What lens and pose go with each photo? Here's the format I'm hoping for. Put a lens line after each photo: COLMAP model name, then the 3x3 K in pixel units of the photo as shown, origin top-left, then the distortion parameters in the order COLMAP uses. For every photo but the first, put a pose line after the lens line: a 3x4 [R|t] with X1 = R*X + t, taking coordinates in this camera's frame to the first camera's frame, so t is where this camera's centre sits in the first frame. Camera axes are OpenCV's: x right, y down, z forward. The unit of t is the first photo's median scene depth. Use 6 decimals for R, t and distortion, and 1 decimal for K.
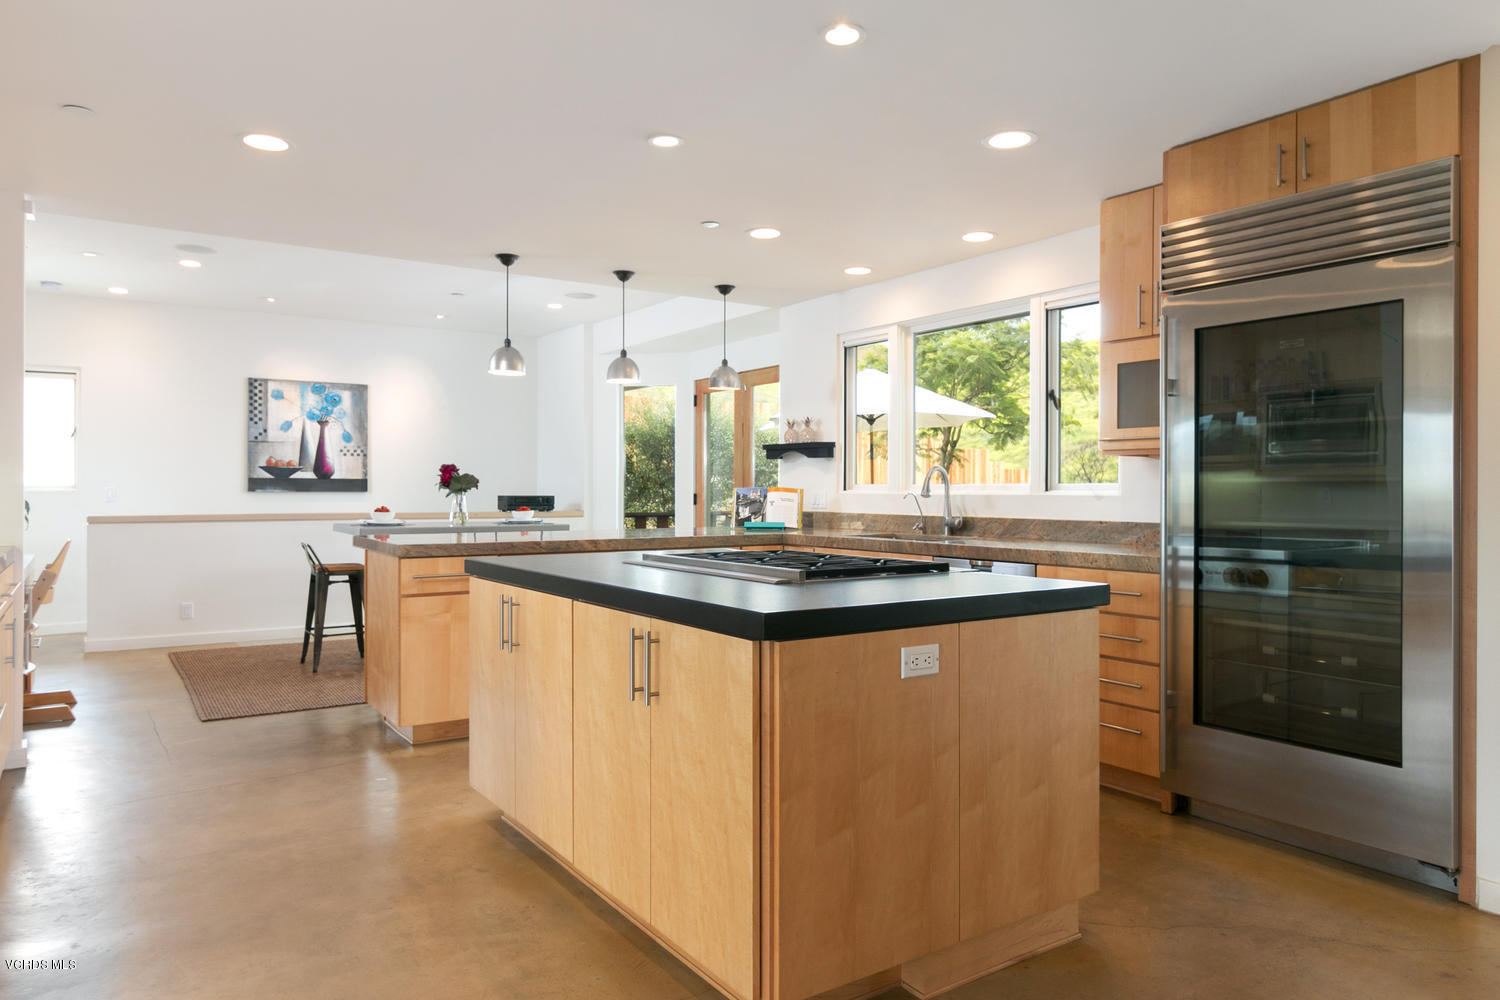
lens RADIAL K [[964.3, 0, 744.3], [0, 964.3, 489.2], [0, 0, 1]] dist [0.017173, 0.000944]
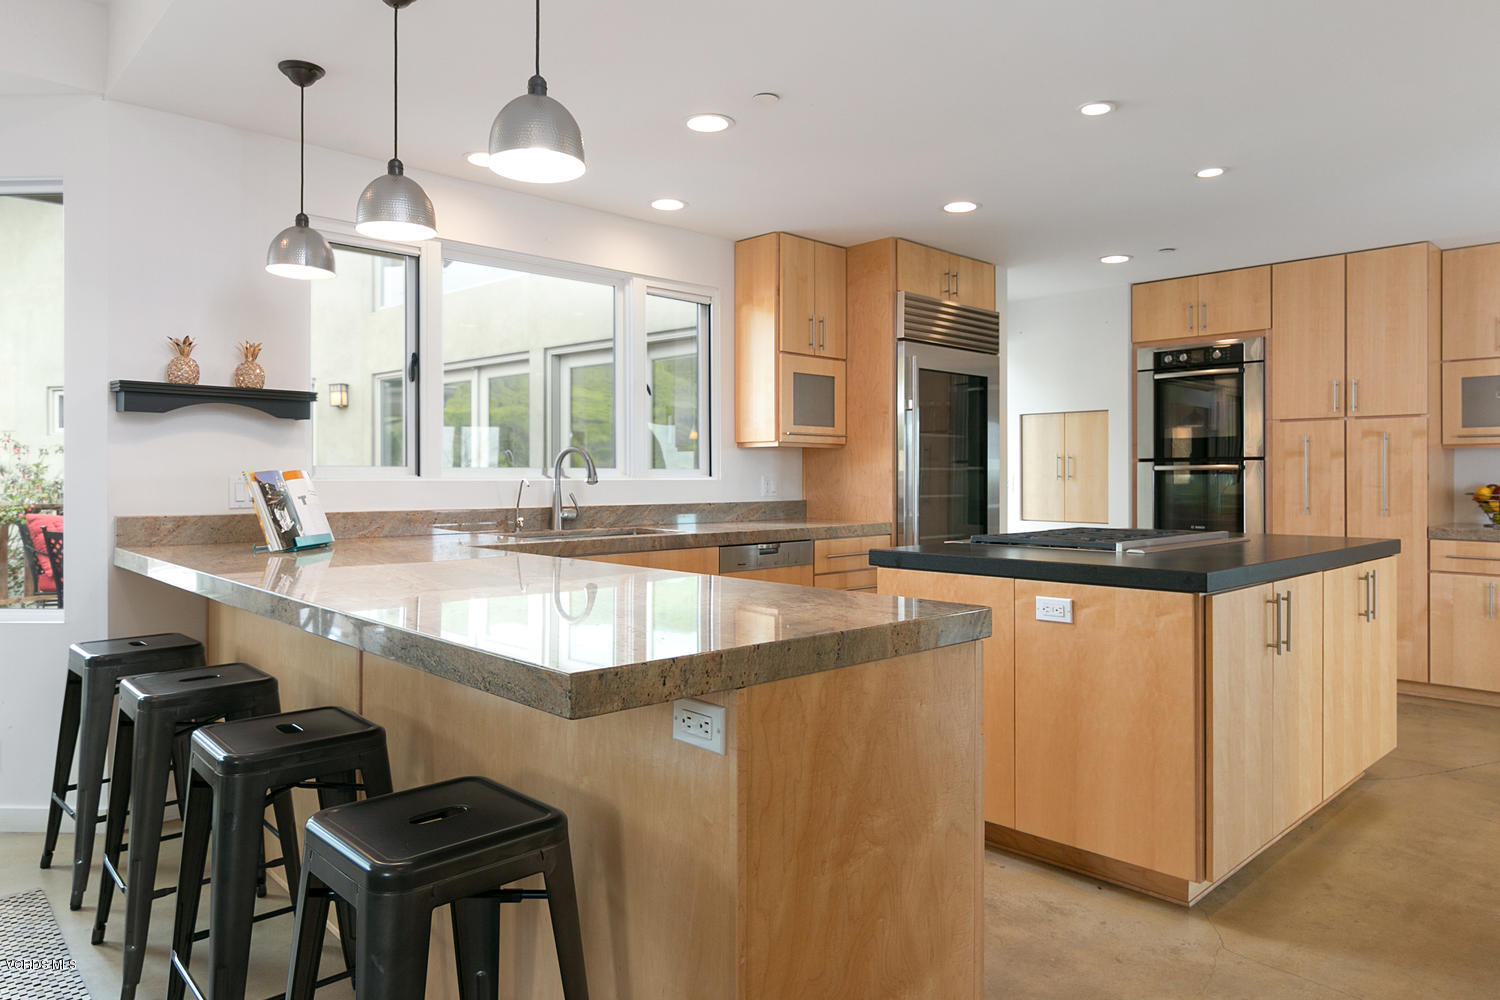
lens RADIAL K [[964.3, 0, 744.3], [0, 964.3, 489.2], [0, 0, 1]] dist [0.017173, 0.000944]
pose [[-0.205113, -0.014004, 0.978638, -0.543466], [0.001711, 0.999891, 0.014667, 0.000682], [-0.978737, 0.004682, -0.205067, 0.880989]]
